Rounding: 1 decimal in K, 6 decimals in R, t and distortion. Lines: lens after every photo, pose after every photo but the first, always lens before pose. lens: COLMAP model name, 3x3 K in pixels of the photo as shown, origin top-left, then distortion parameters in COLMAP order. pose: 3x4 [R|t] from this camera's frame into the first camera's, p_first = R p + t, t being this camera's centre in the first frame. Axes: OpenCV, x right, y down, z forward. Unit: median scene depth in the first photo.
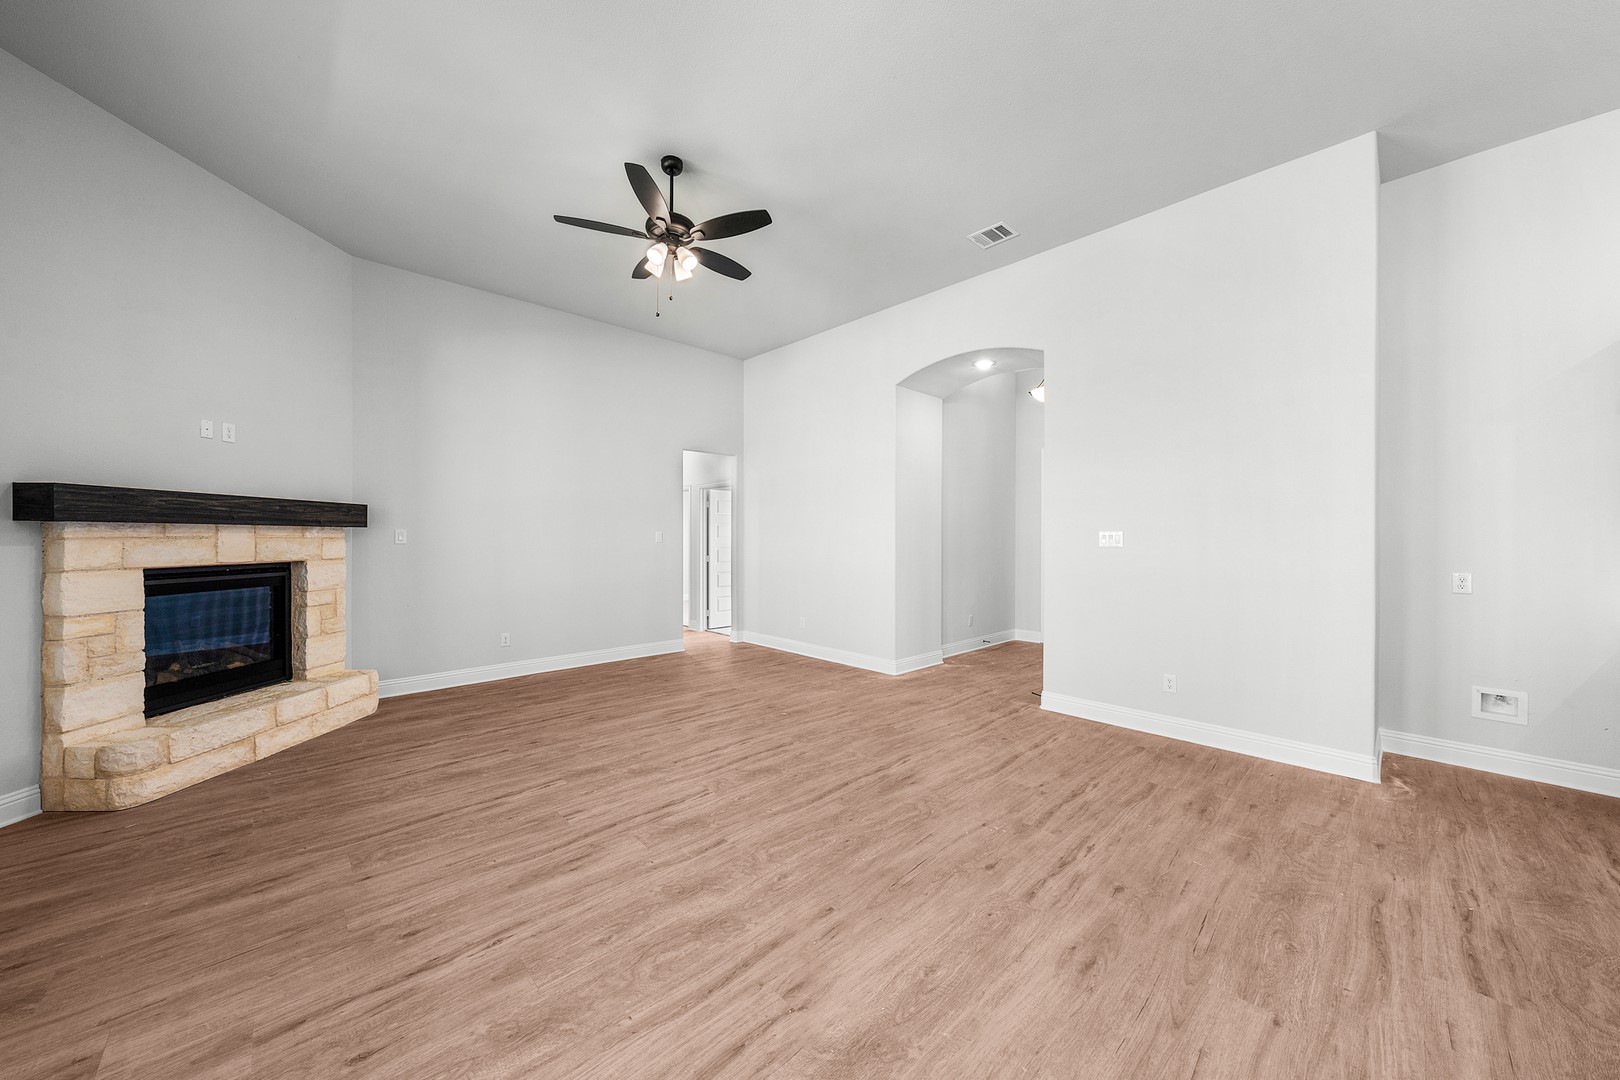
lens RADIAL K [[572.6, 0, 811.7], [0, 572.6, 535.9], [0, 0, 1]] dist [0.000526, 0.000120]
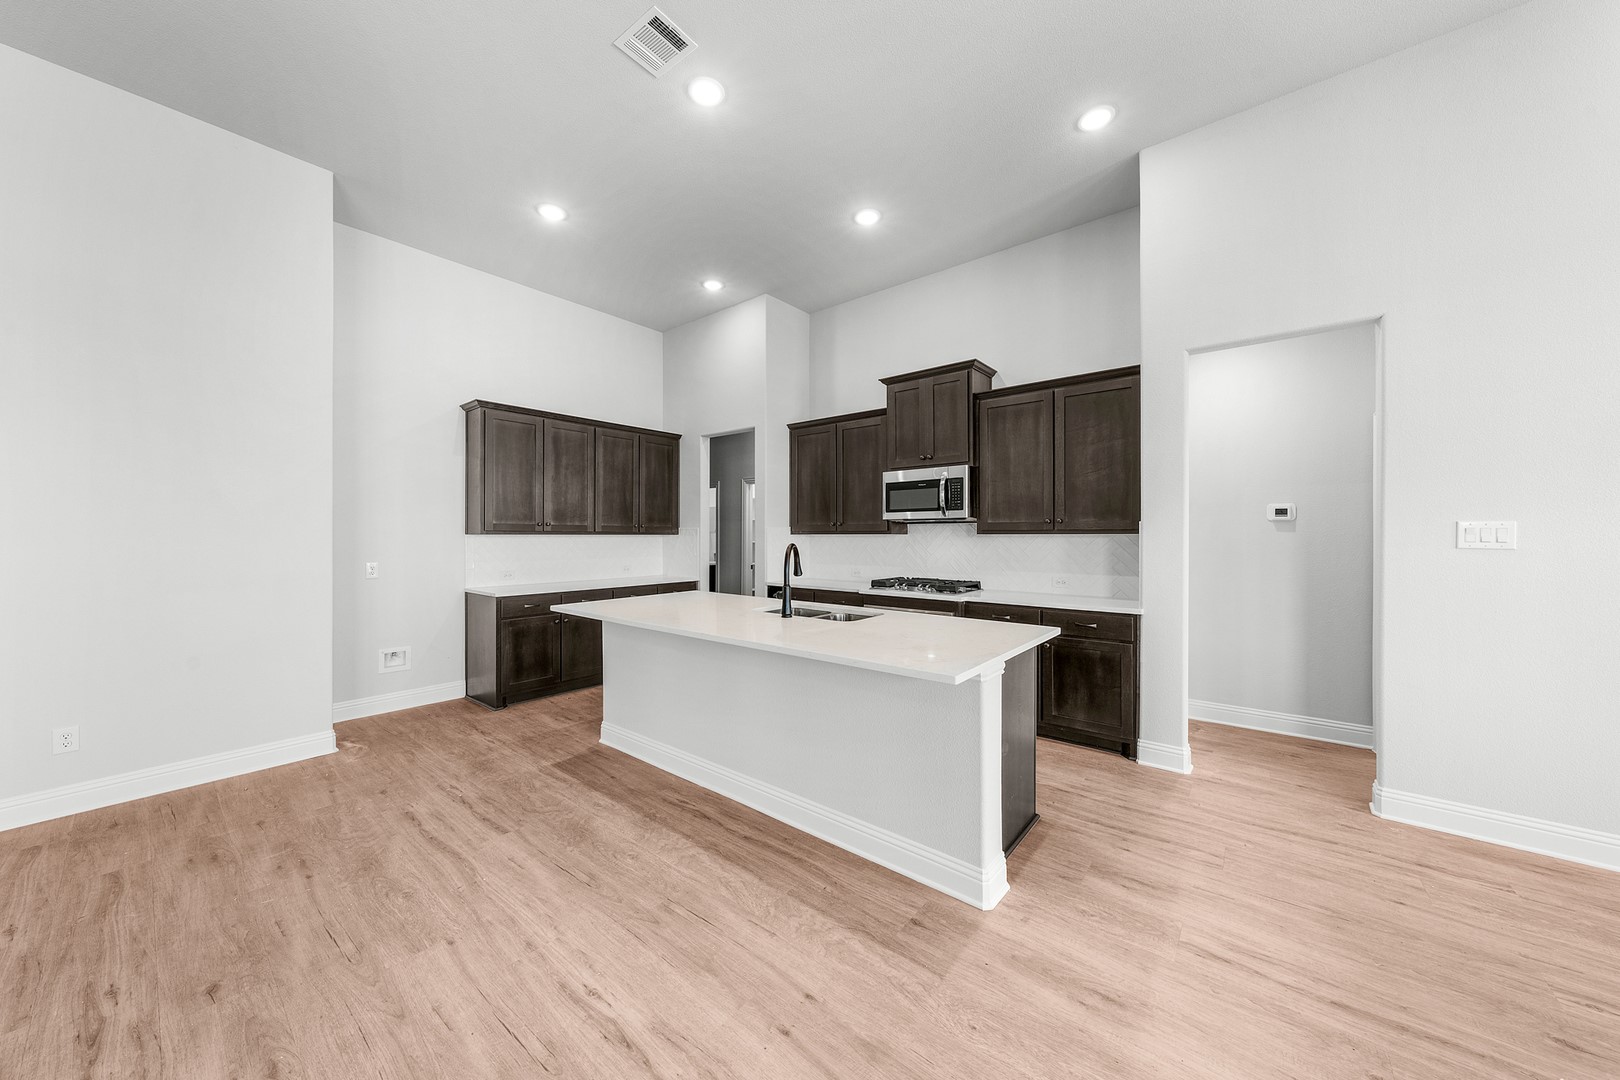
lens RADIAL K [[549.6, 0, 812.6], [0, 549.6, 535.8], [0, 0, 1]] dist [0.005197, -0.000753]
pose [[-0.115491, -0.006120, 0.993290, -0.265253], [-0.001079, 0.999981, 0.006036, -0.004255], [-0.993308, -0.000374, -0.115495, 0.246078]]
